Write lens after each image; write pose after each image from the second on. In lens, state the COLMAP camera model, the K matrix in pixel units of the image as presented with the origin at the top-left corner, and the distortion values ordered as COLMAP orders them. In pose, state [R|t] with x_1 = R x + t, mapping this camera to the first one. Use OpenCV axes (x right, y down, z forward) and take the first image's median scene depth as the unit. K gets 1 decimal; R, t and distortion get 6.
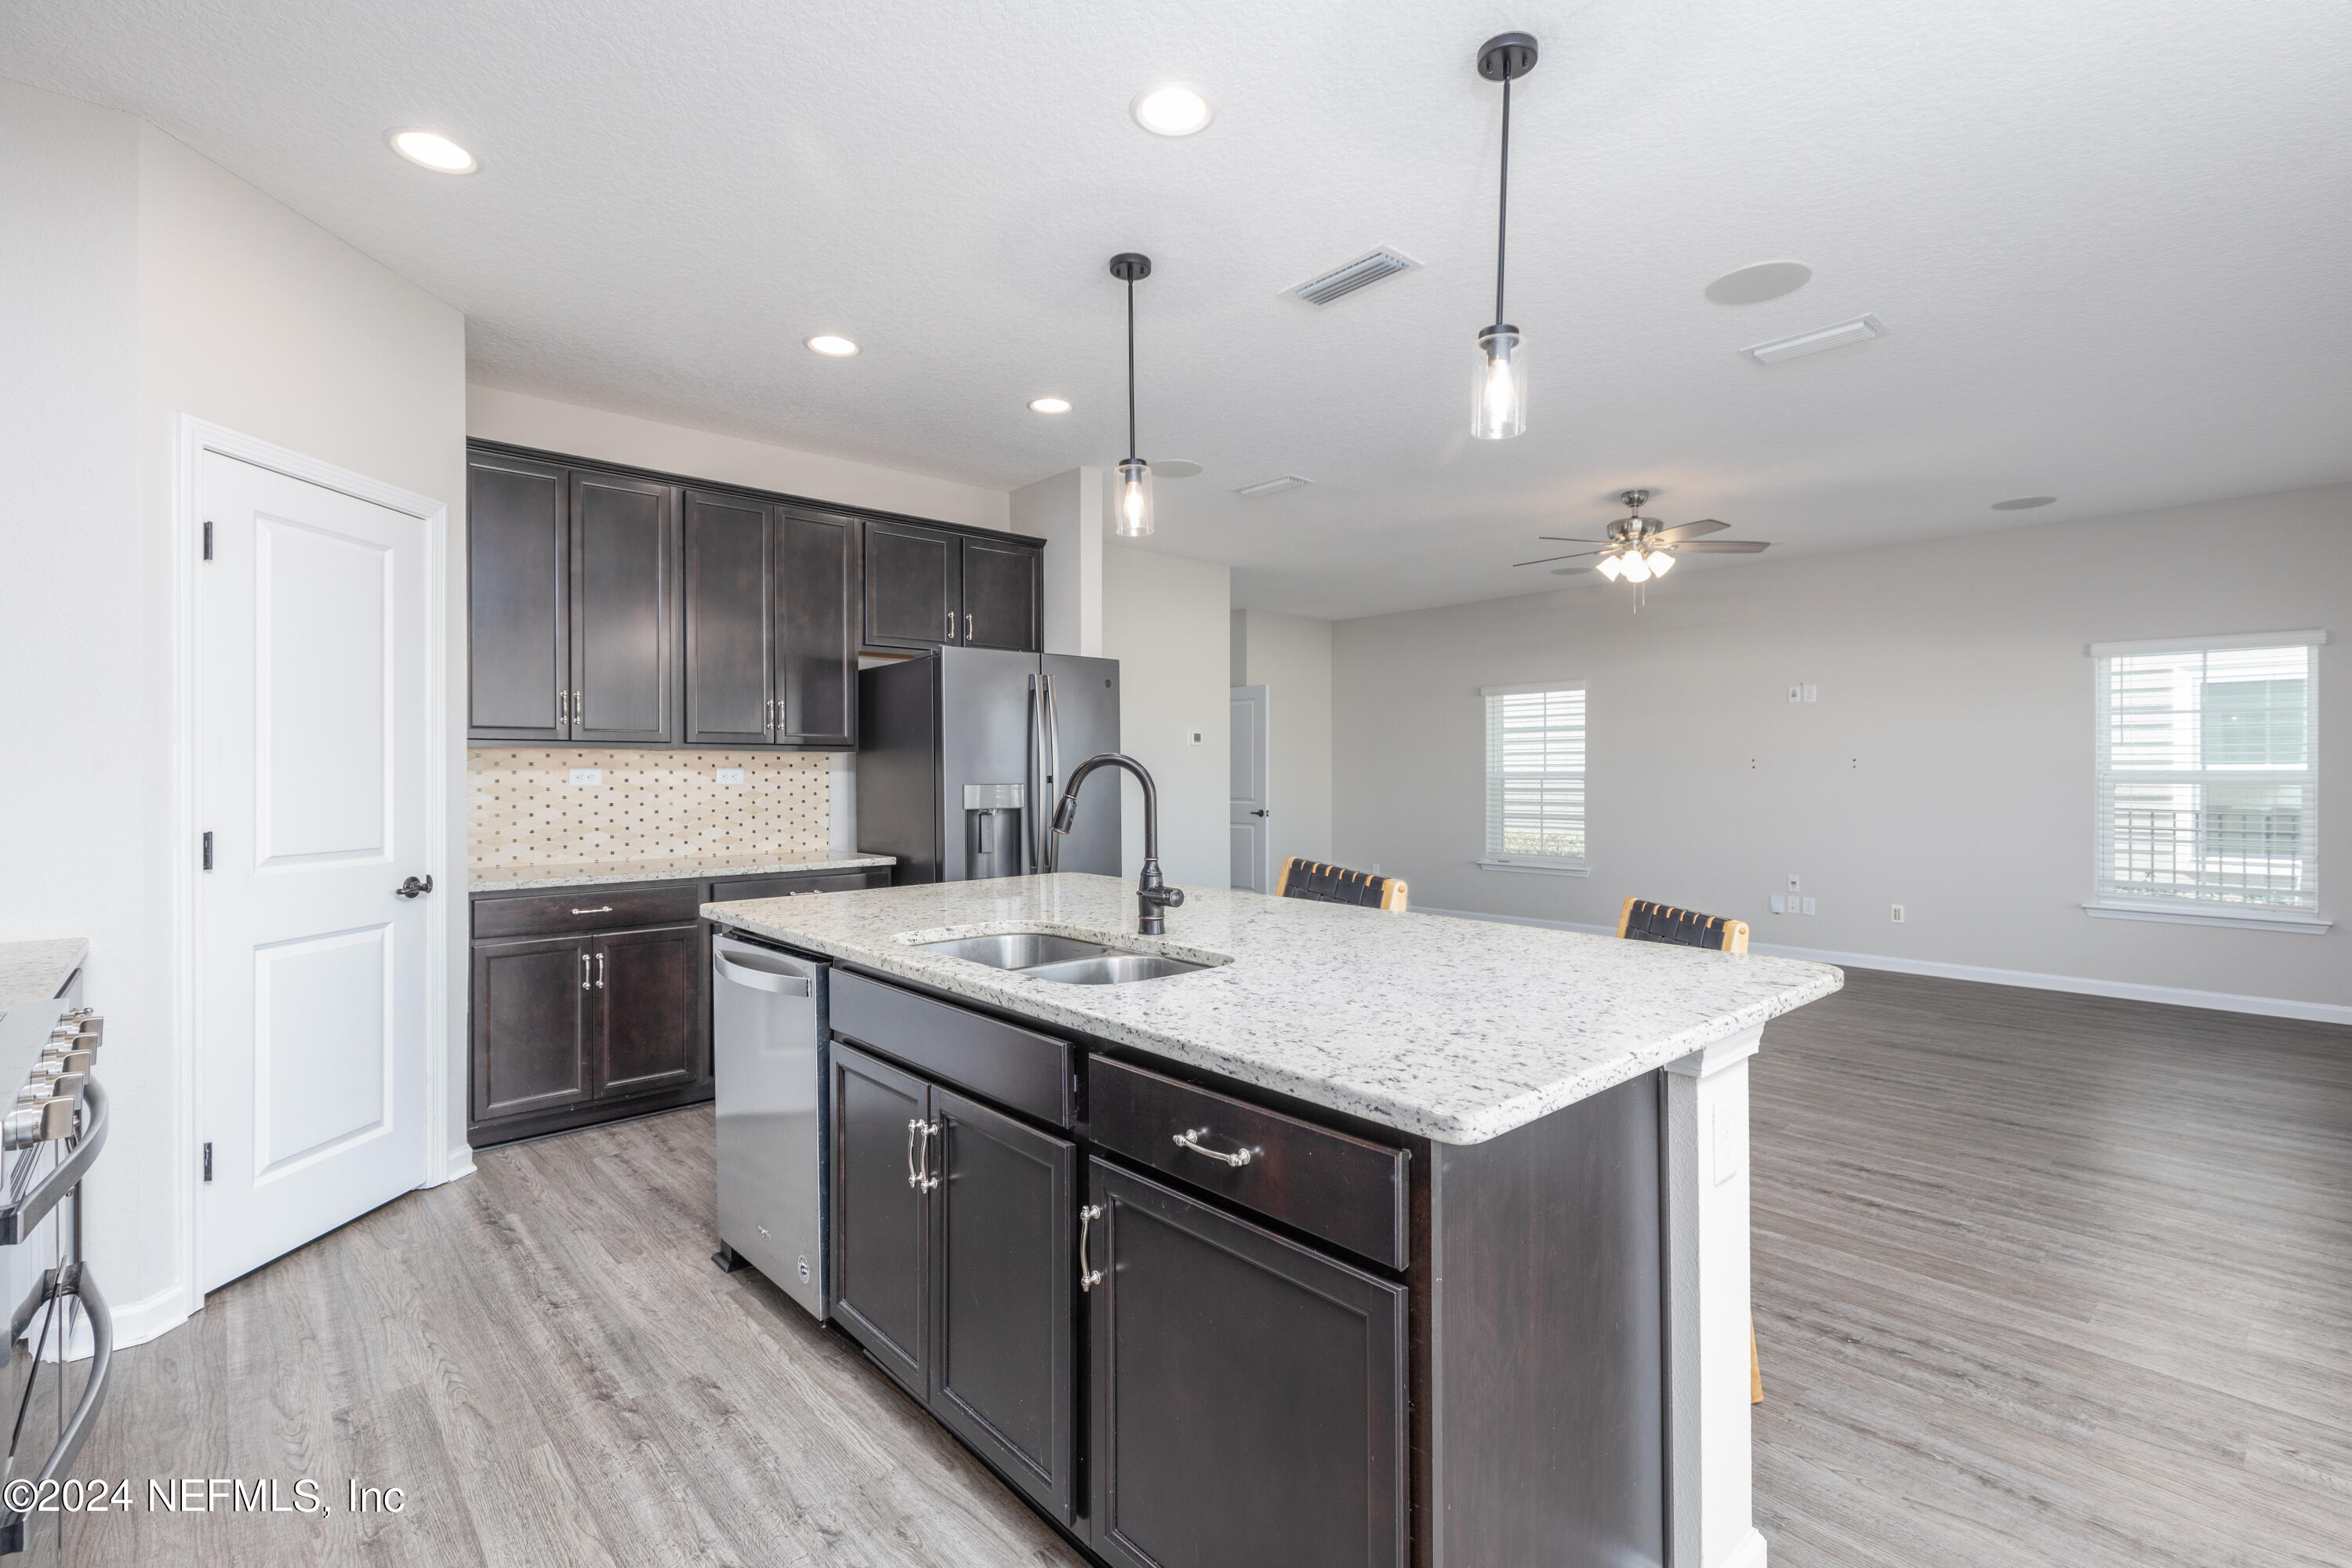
lens RADIAL K [[1057.3, 0, 1193.8], [0, 1057.3, 776.9], [0, 0, 1]] dist [0.004513, 0.000447]
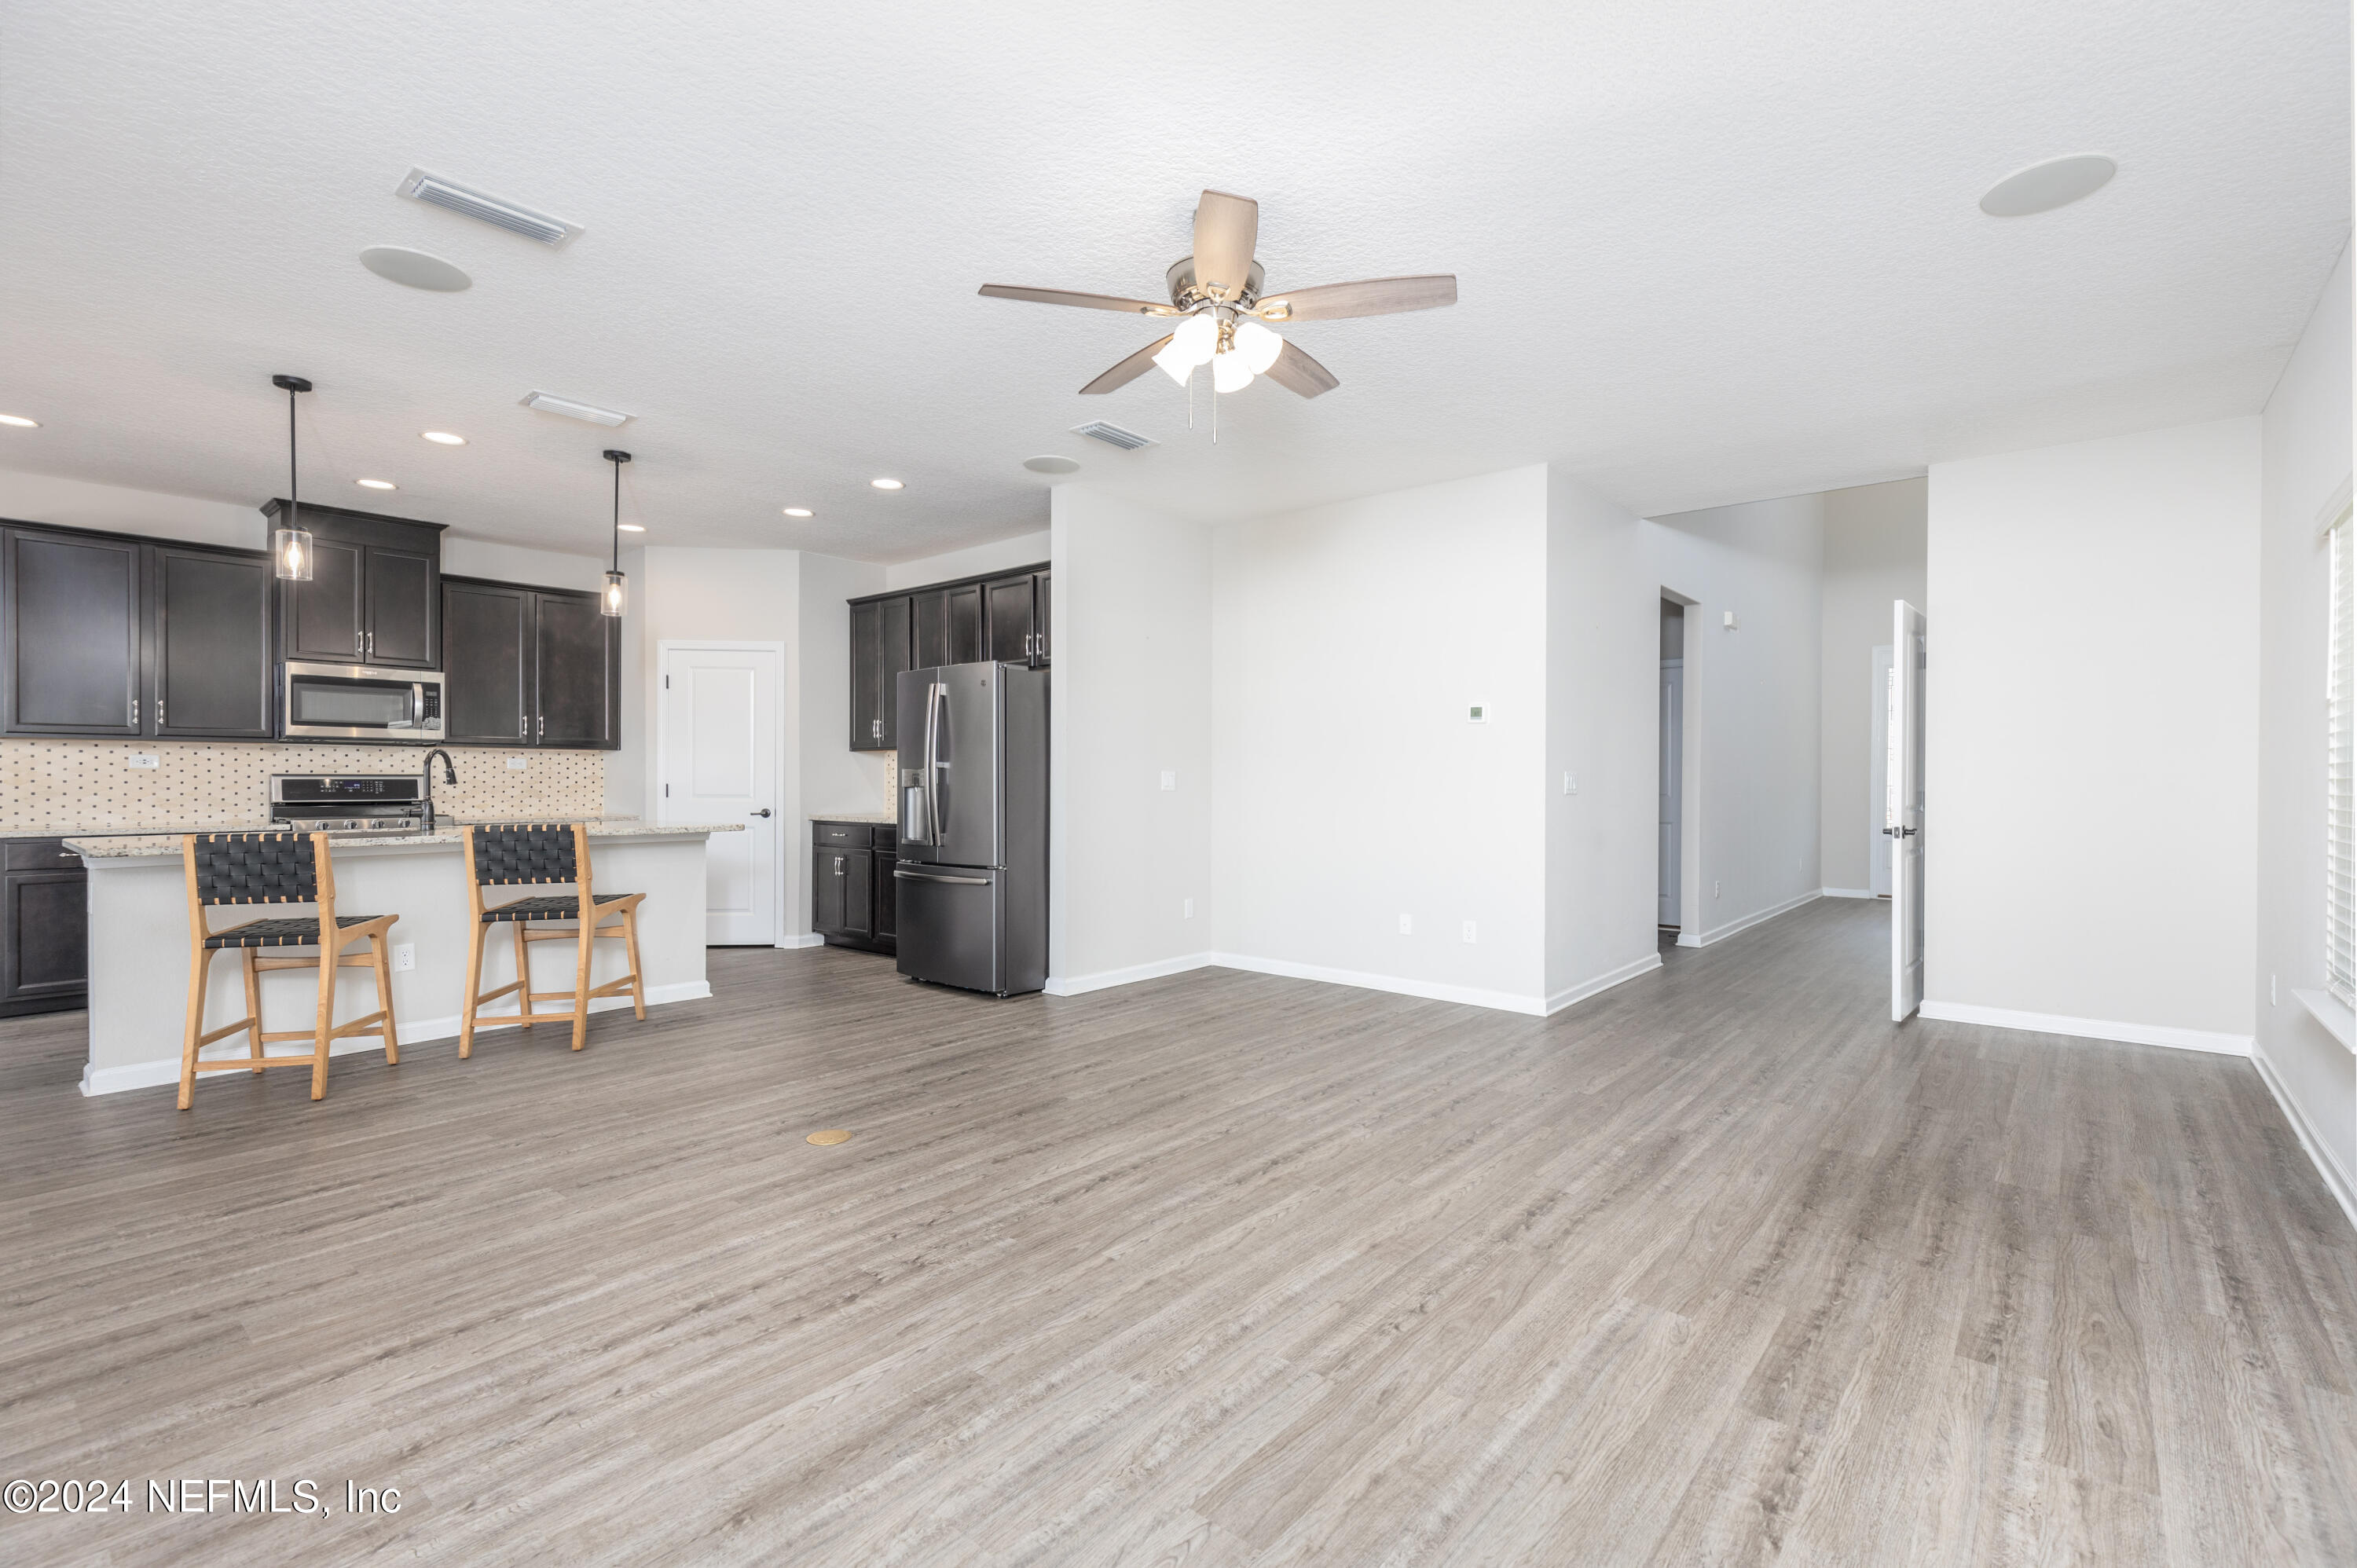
lens RADIAL K [[1059.5, 0, 1196.4], [0, 1059.5, 776.9], [0, 0, 1]] dist [0.004513, 0.000447]
pose [[0.131856, -0.000766, -0.991269, 1.627207], [-0.004354, 0.999990, -0.001352, 0.024924], [0.991259, 0.004494, 0.131851, 1.583511]]
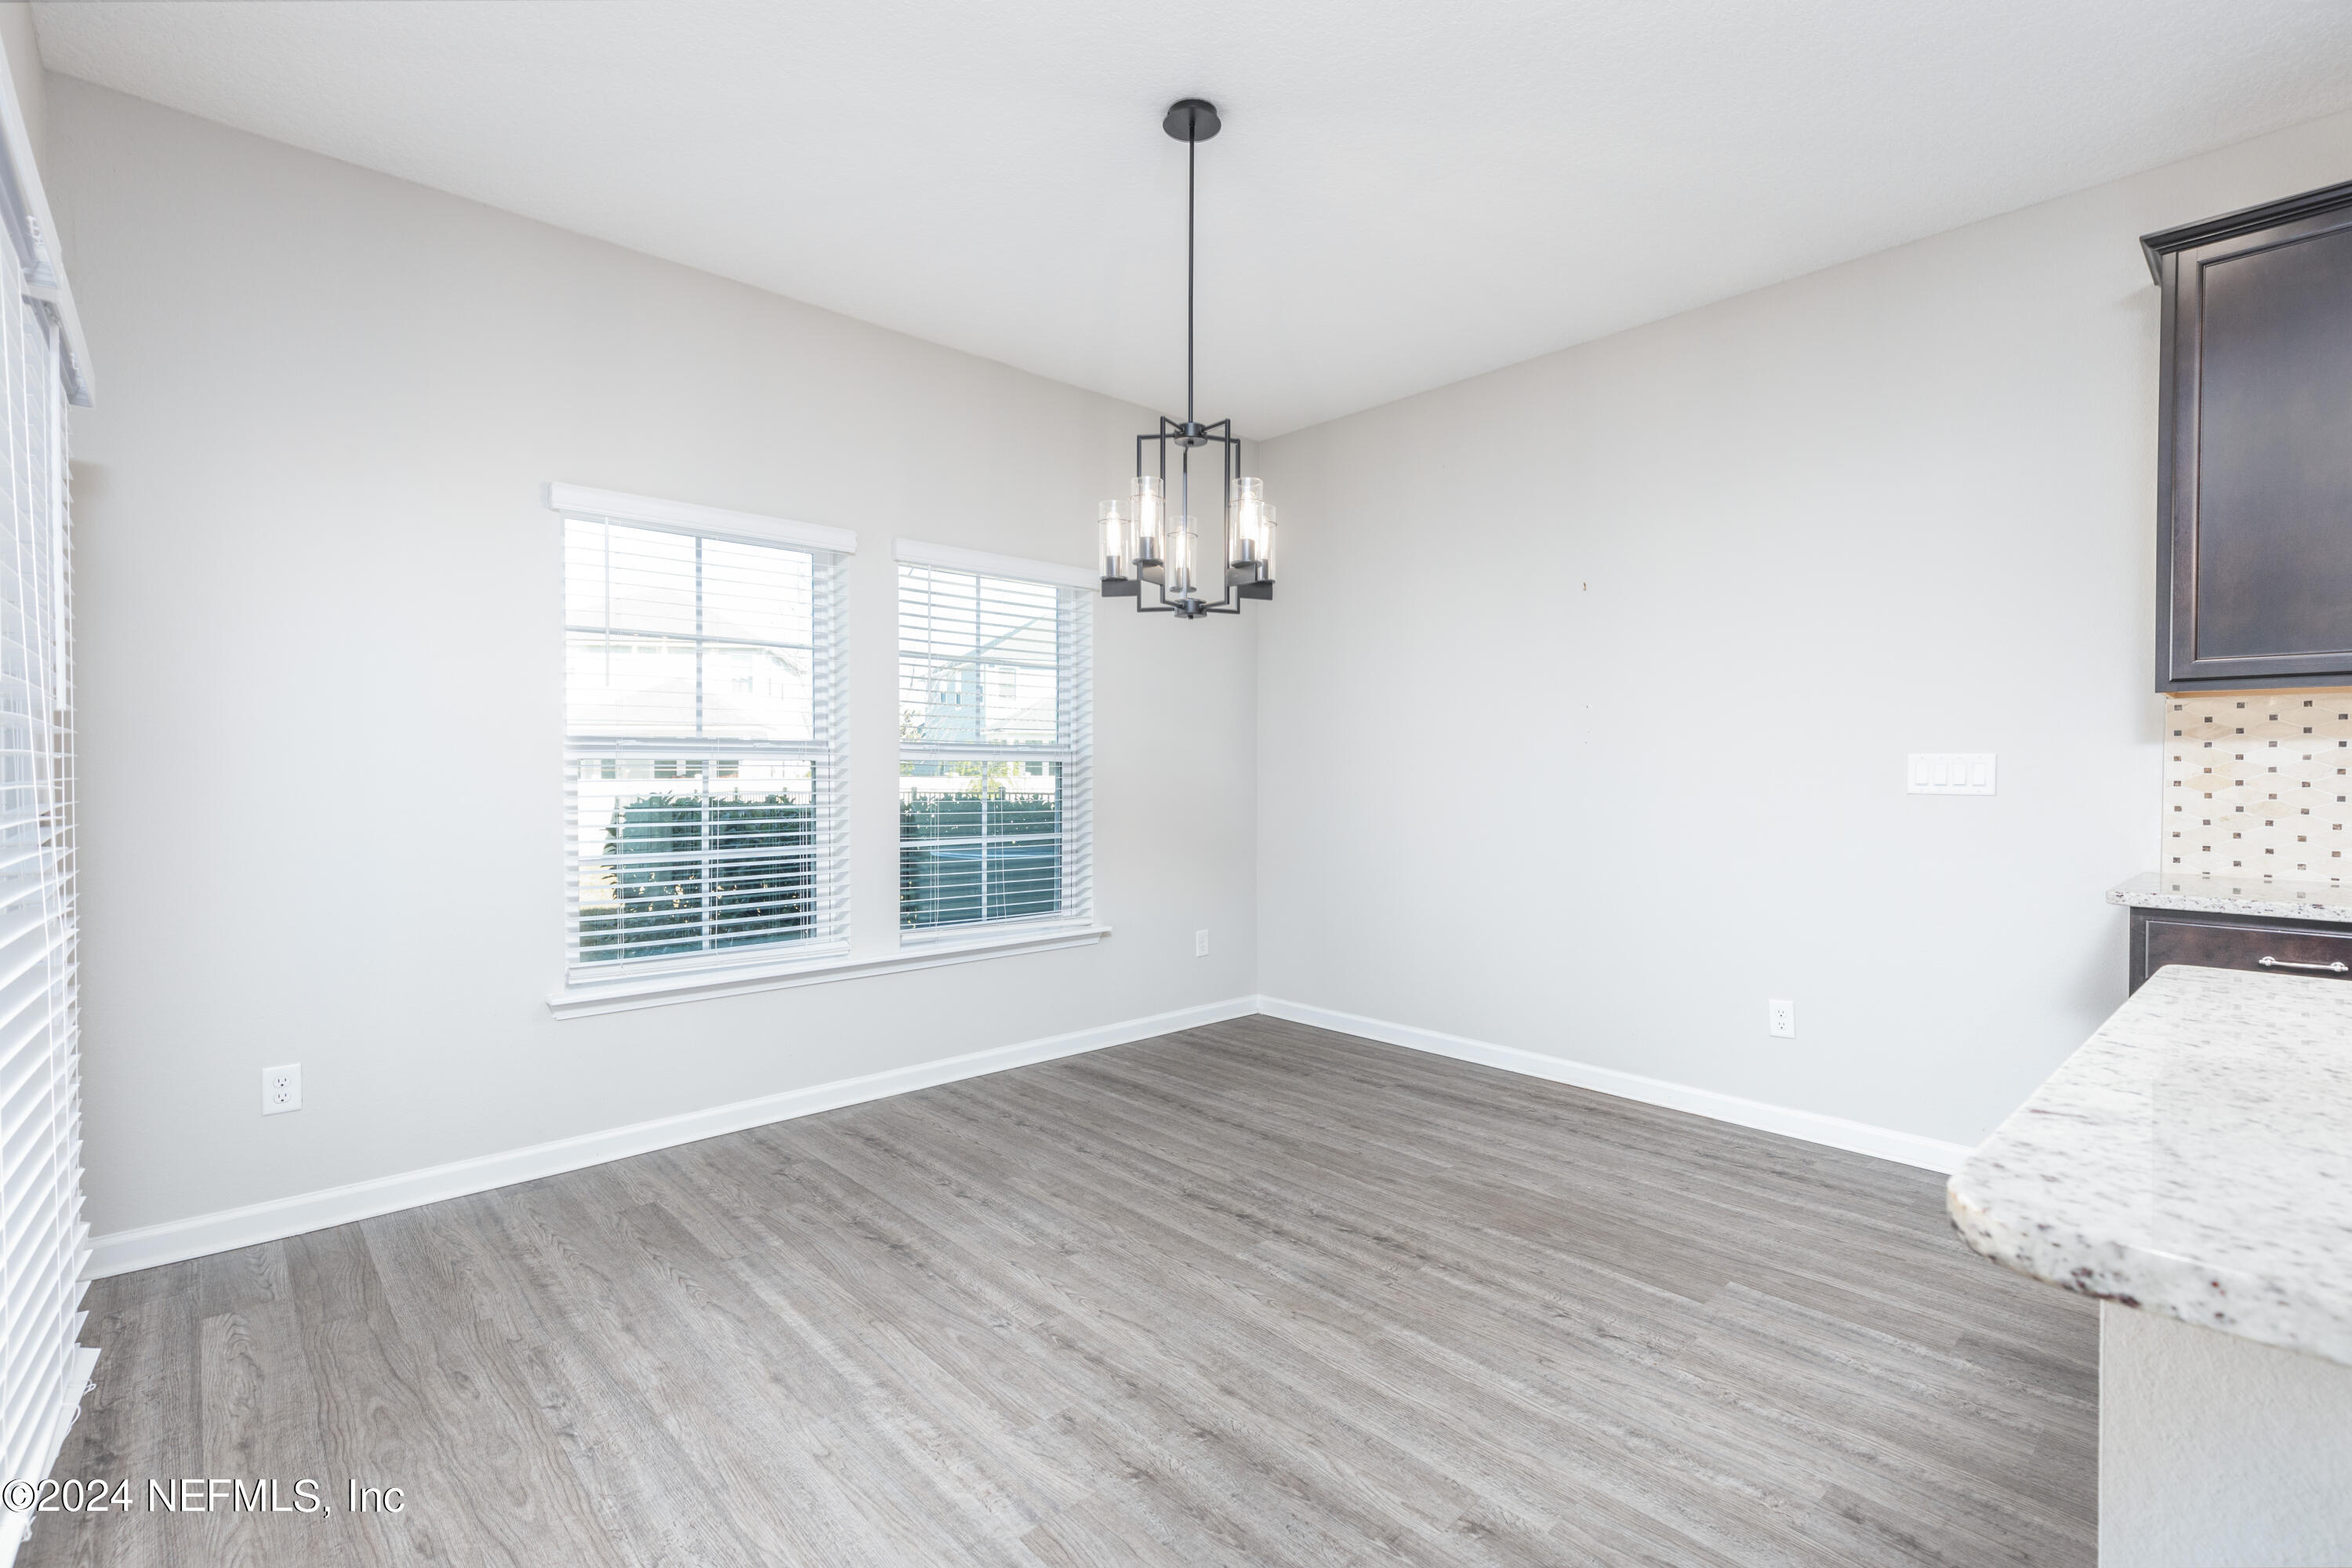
lens RADIAL K [[1050.5, 0, 1193.6], [0, 1050.5, 785.1], [0, 0, 1]] dist [0.001805, 0.000127]
pose [[-0.999963, -0.001818, -0.008367, 0.493269], [-0.001981, 0.999808, 0.019513, 0.025467], [0.008330, 0.019529, -0.999775, 0.756611]]
